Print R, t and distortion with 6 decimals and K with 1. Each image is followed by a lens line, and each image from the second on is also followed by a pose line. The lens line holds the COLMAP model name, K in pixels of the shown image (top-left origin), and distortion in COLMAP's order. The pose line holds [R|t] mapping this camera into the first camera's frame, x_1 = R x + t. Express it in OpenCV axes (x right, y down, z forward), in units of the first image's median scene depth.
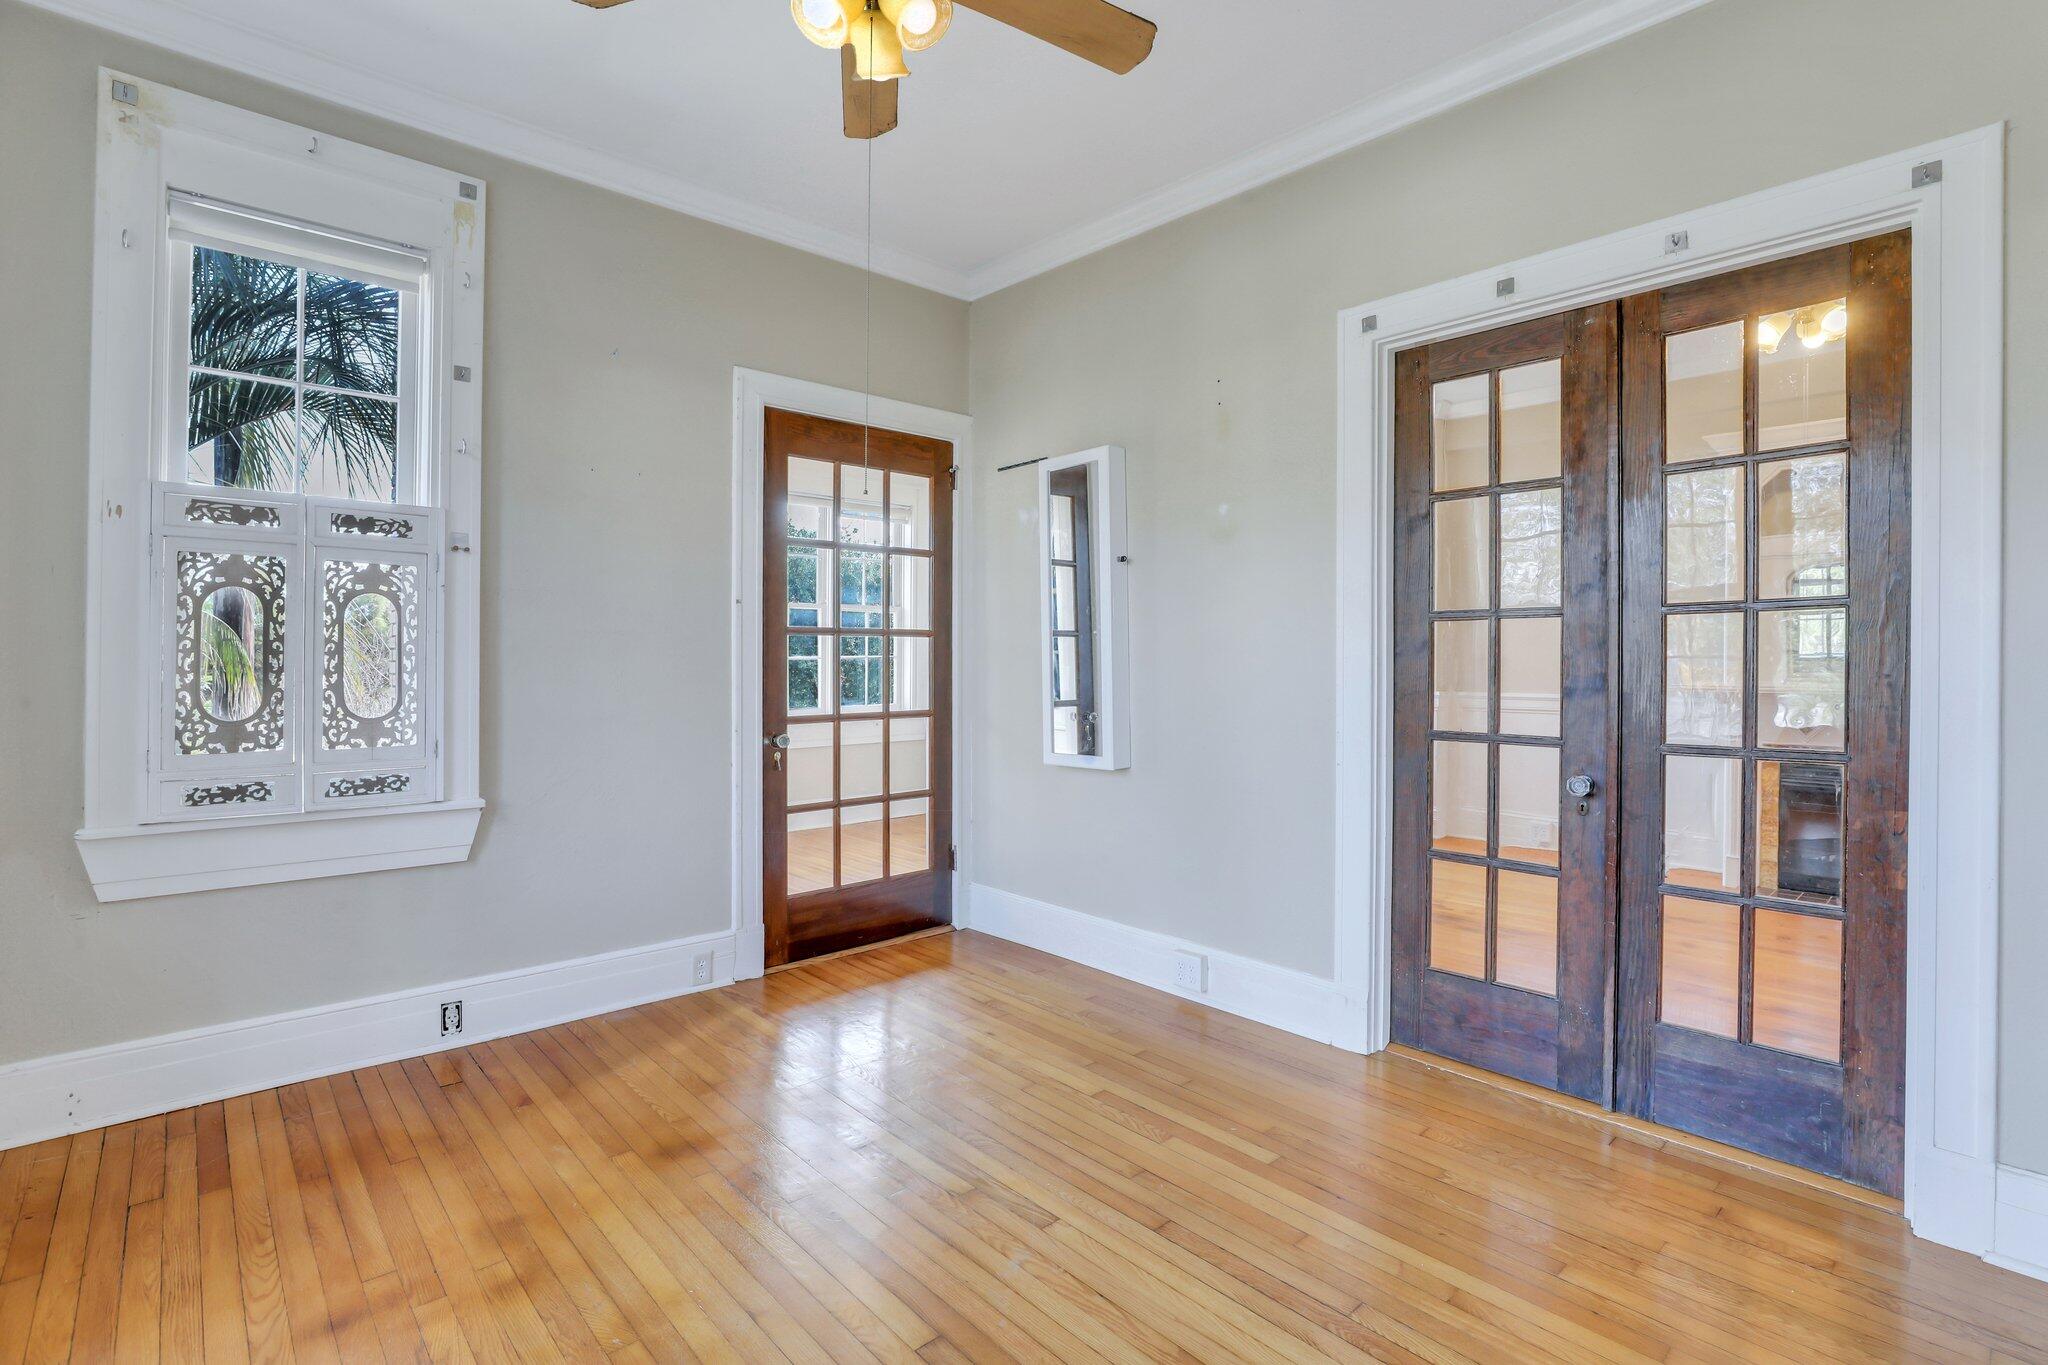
lens RADIAL K [[960.2, 0, 1016.2], [0, 960.2, 645.5], [0, 0, 1]] dist [-0.022323, 0.001277]
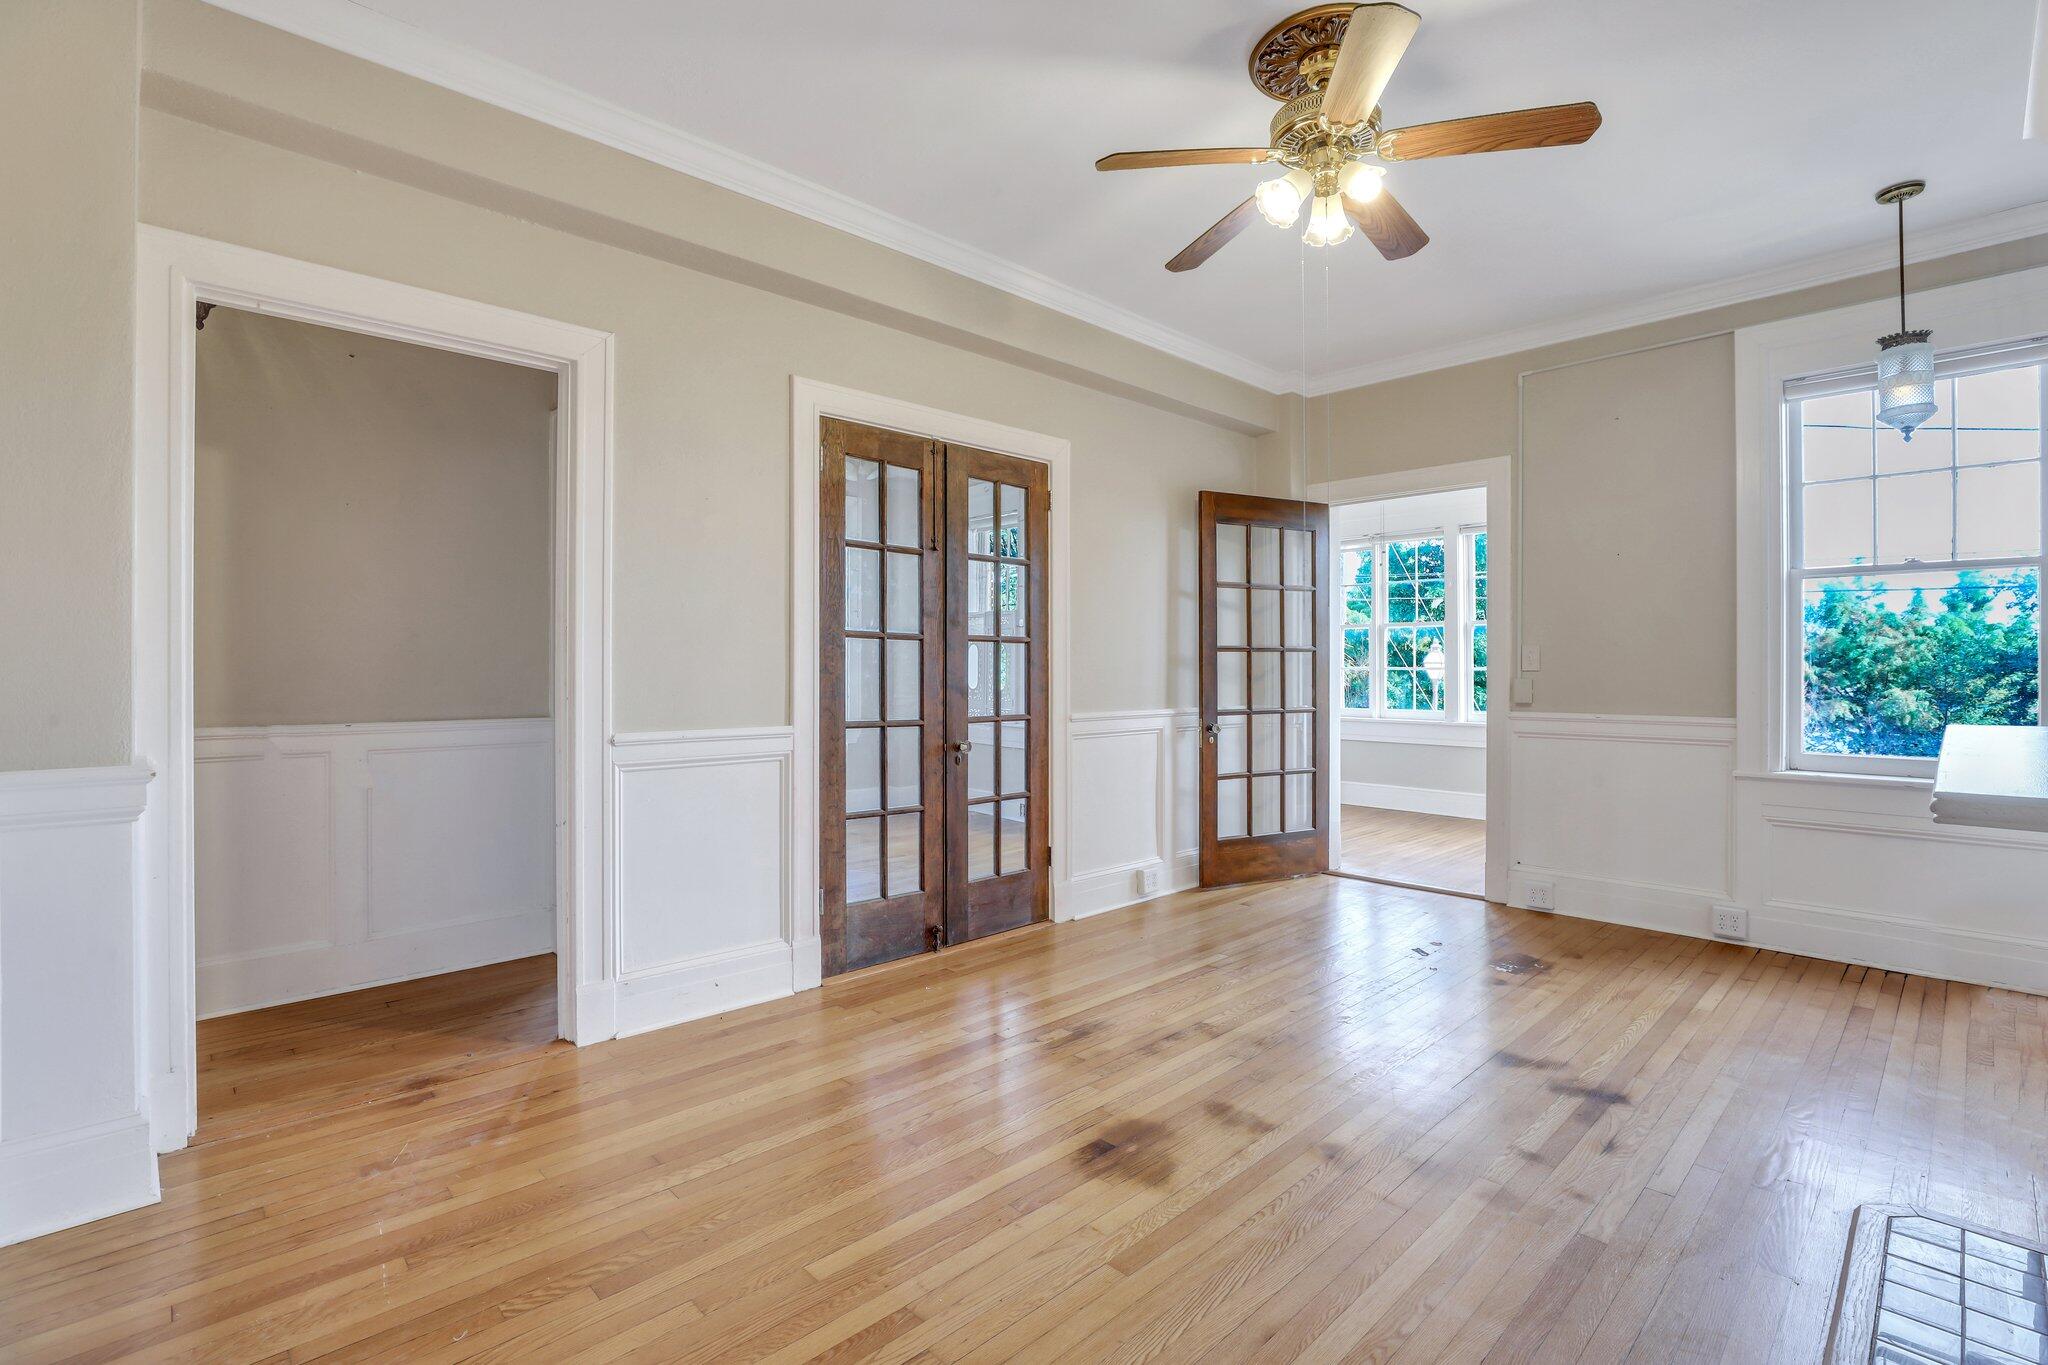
lens RADIAL K [[931.9, 0, 1030.5], [0, 931.9, 671.8], [0, 0, 1]] dist [-0.037092, 0.008602]
pose [[-0.034306, -0.010085, 0.999360, -0.906309], [-0.009652, 0.999906, 0.009759, 0.002983], [-0.999365, -0.009311, -0.034400, 0.857526]]
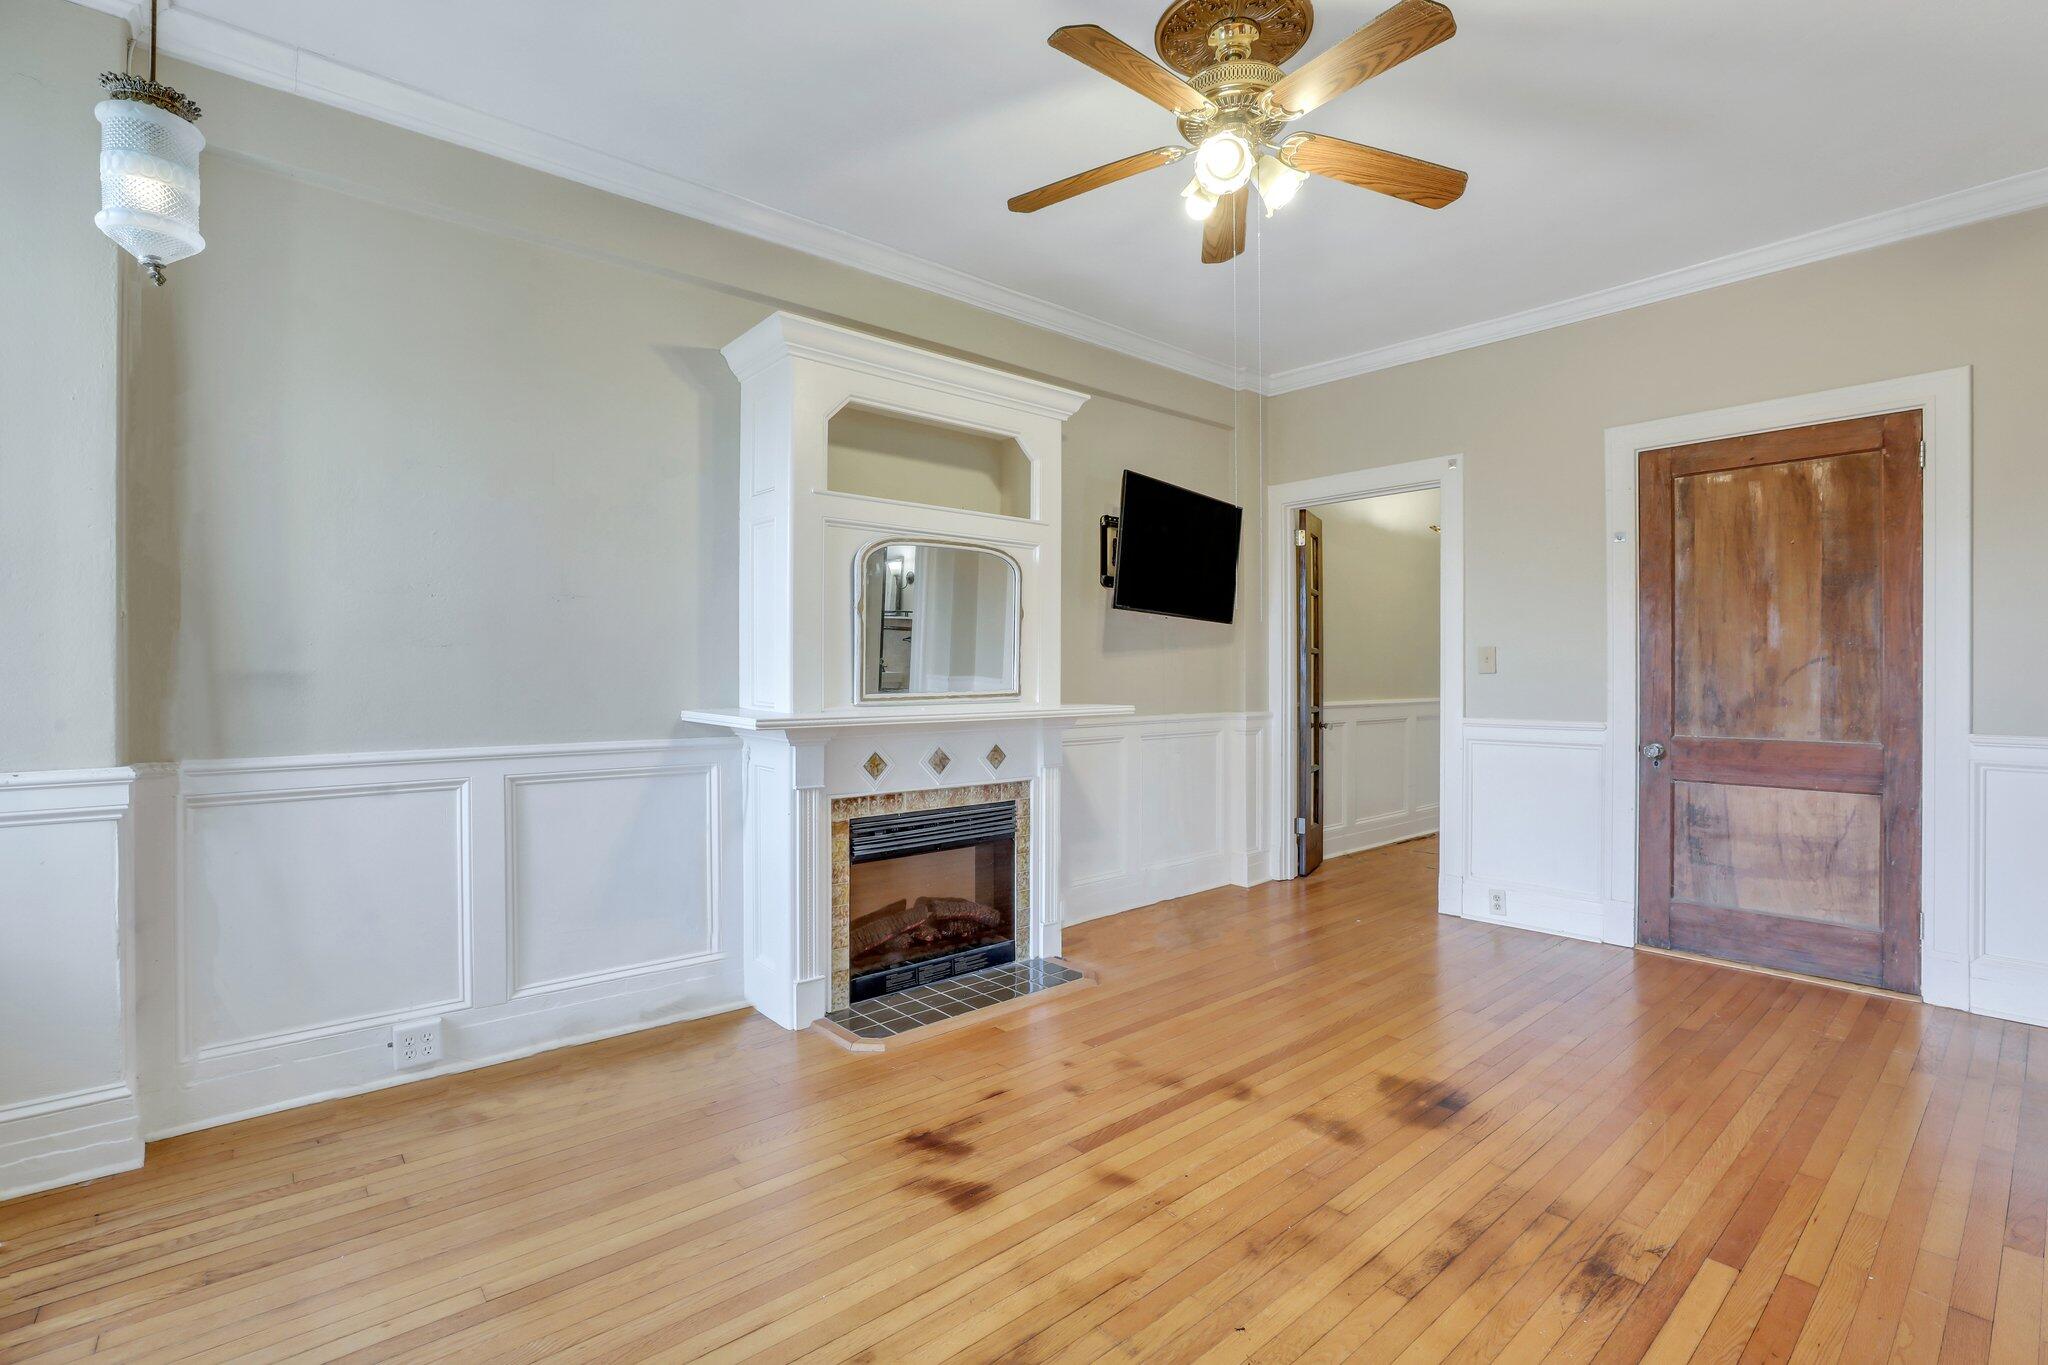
lens RADIAL K [[935.3, 0, 1041.7], [0, 935.3, 690.0], [0, 0, 1]] dist [-0.021679, 0.000214]
pose [[-0.004192, 0.011869, -0.999921, 0.942167], [0.008913, 0.999890, 0.011831, 0.008041], [0.999951, -0.008863, -0.004297, 0.331304]]
